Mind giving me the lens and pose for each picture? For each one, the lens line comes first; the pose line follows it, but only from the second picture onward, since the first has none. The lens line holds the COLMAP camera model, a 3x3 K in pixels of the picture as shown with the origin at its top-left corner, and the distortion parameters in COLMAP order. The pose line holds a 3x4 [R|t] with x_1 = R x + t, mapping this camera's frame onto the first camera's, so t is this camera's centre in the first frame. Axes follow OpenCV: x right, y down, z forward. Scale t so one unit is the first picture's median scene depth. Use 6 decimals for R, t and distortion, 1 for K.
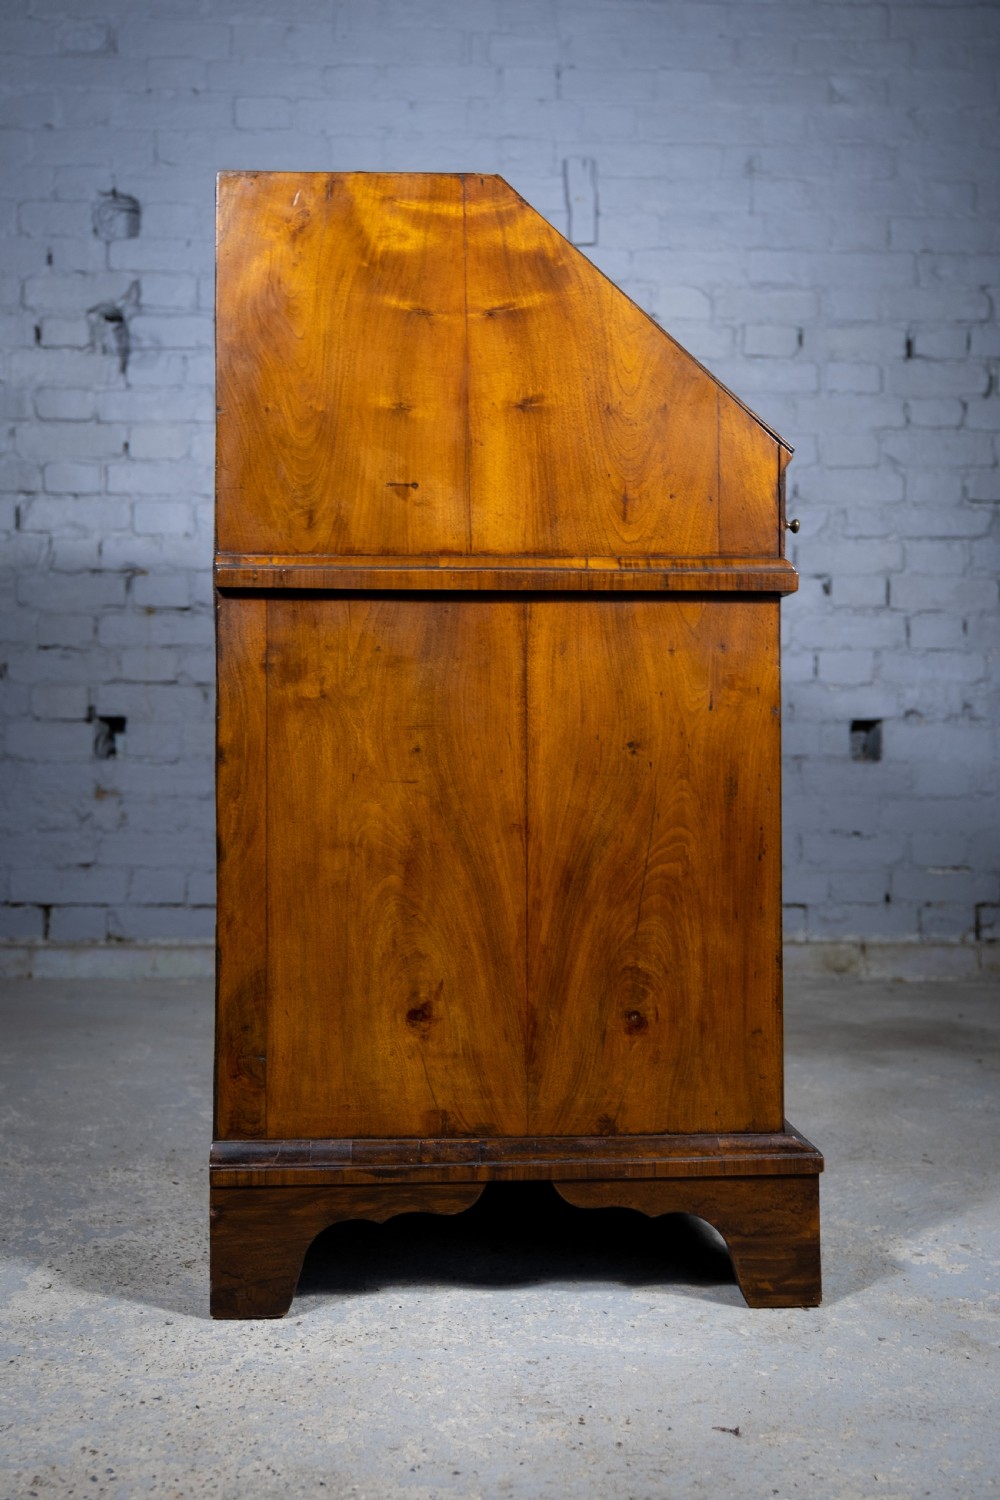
lens RADIAL K [[1609.4, 0, 499.6], [0, 1609.4, 696.0], [0, 0, 1]] dist [0.011592, -0.017913]
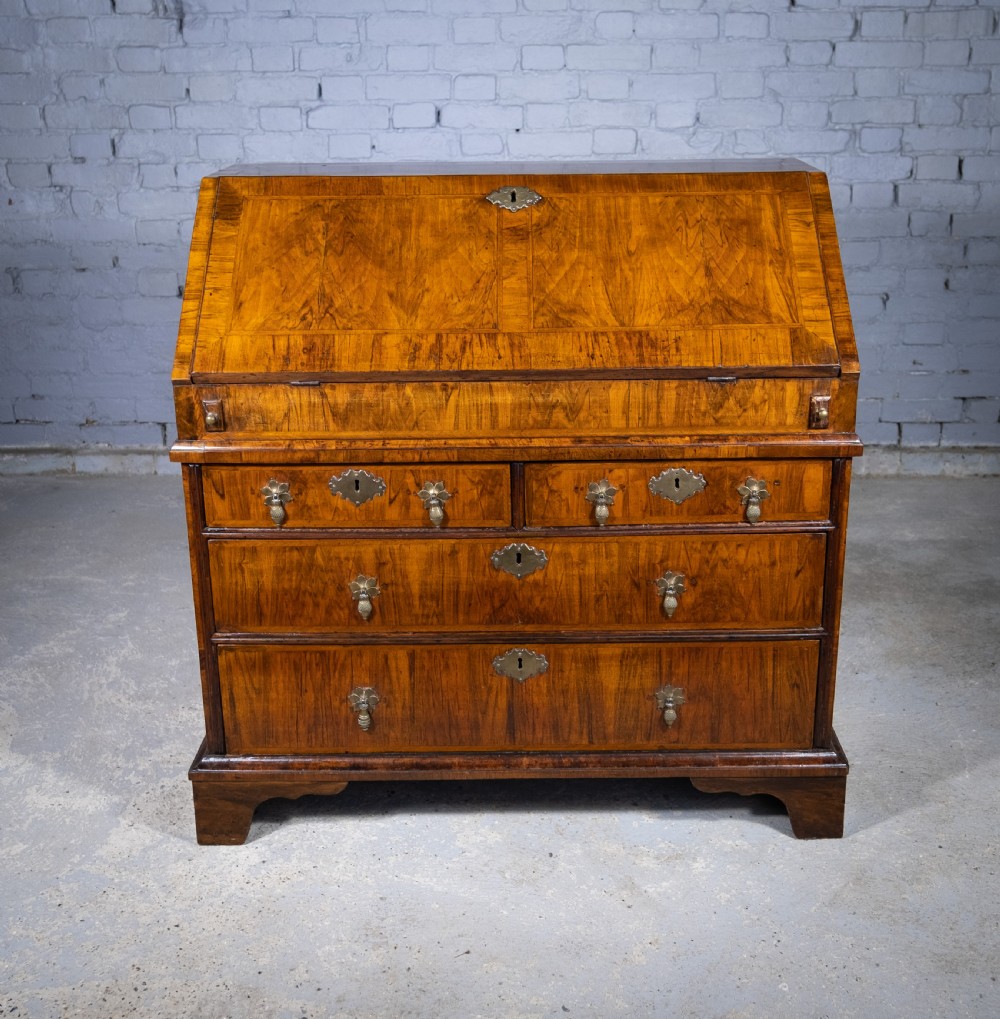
lens RADIAL K [[1297.8, 0, 517.2], [0, 1297.8, 451.5], [0, 0, 1]] dist [-0.011210, 0.008609]
pose [[0.998393, 0.005884, -0.056359, 0.100917], [0.012624, 0.946502, 0.322450, -0.216316], [0.055241, -0.322643, 0.944907, -0.088128]]
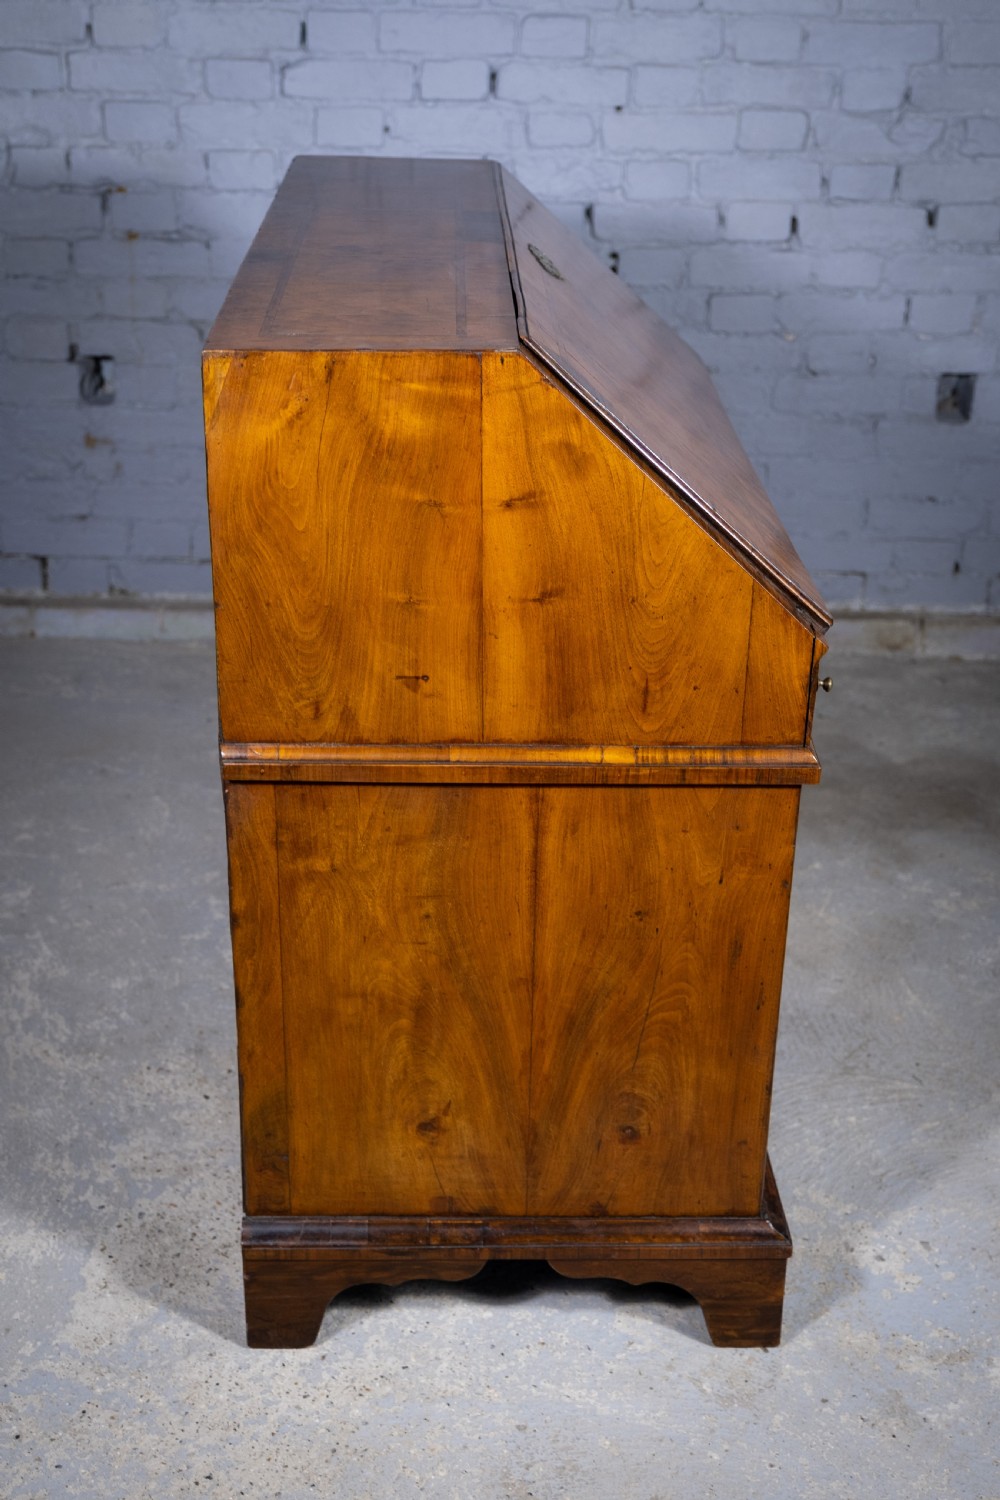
lens RADIAL K [[1872.2, 0, 478.4], [0, 1872.2, 733.6], [0, 0, 1]] dist [0.007474, 0.009008]
pose [[0.999041, 0.031300, -0.030631, 0.006026], [-0.014560, 0.897028, 0.441733, -0.259268], [0.041303, -0.440864, 0.896623, -0.003288]]
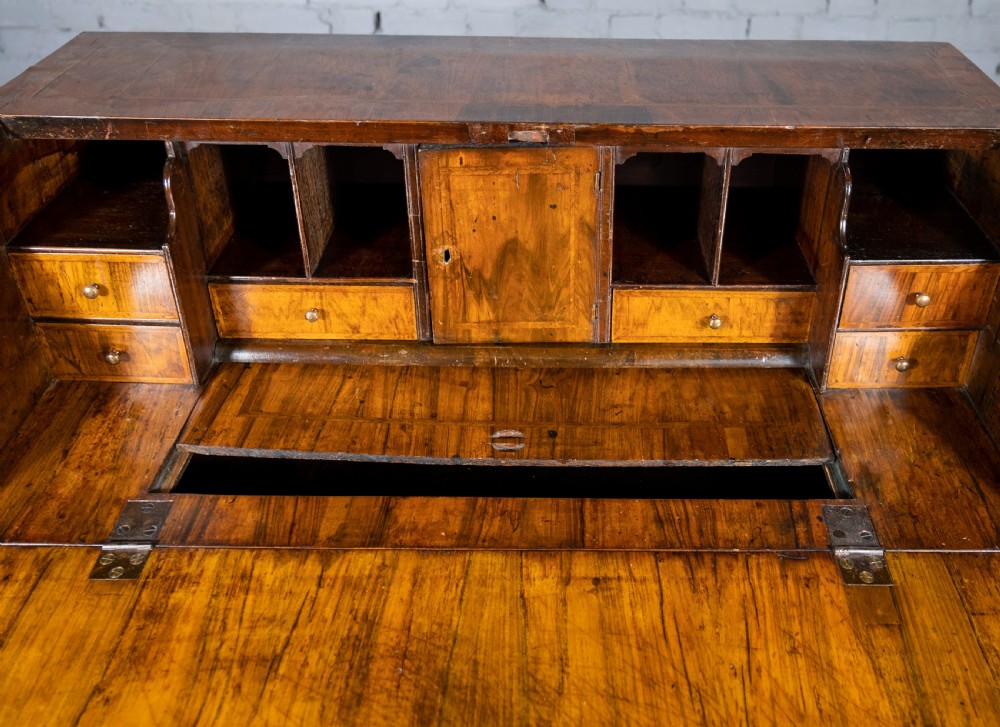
lens RADIAL K [[913.3, 0, 560.5], [0, 913.3, 303.5], [0, 0, 1]] dist [-0.007198, -0.011923]
pose [[0.998503, 0.039502, -0.037837, 0.089704], [-0.011233, 0.825063, 0.564928, -0.241695], [0.053534, -0.563658, 0.824272, 0.303319]]
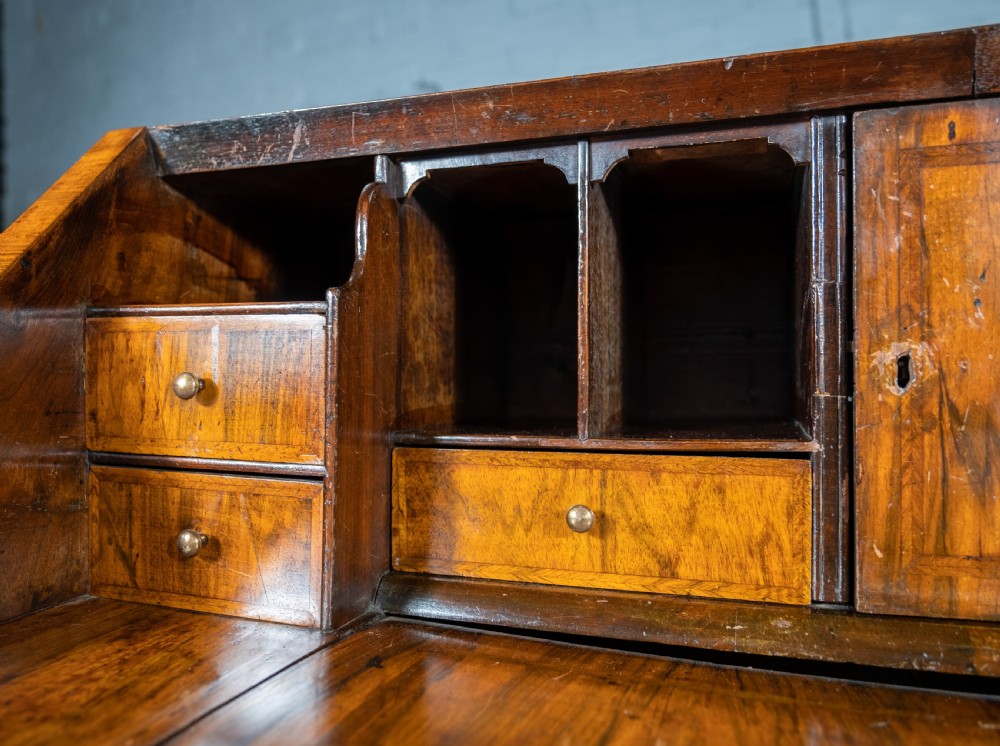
lens RADIAL K [[810.7, 0, 455.7], [0, 810.7, 376.1], [0, 0, 1]] dist [-0.002529, -0.037363]
pose [[0.921769, -0.007441, -0.387668, 0.031128], [0.014872, 0.999759, 0.016171, -0.099639], [0.387454, -0.020672, 0.921657, 0.414770]]
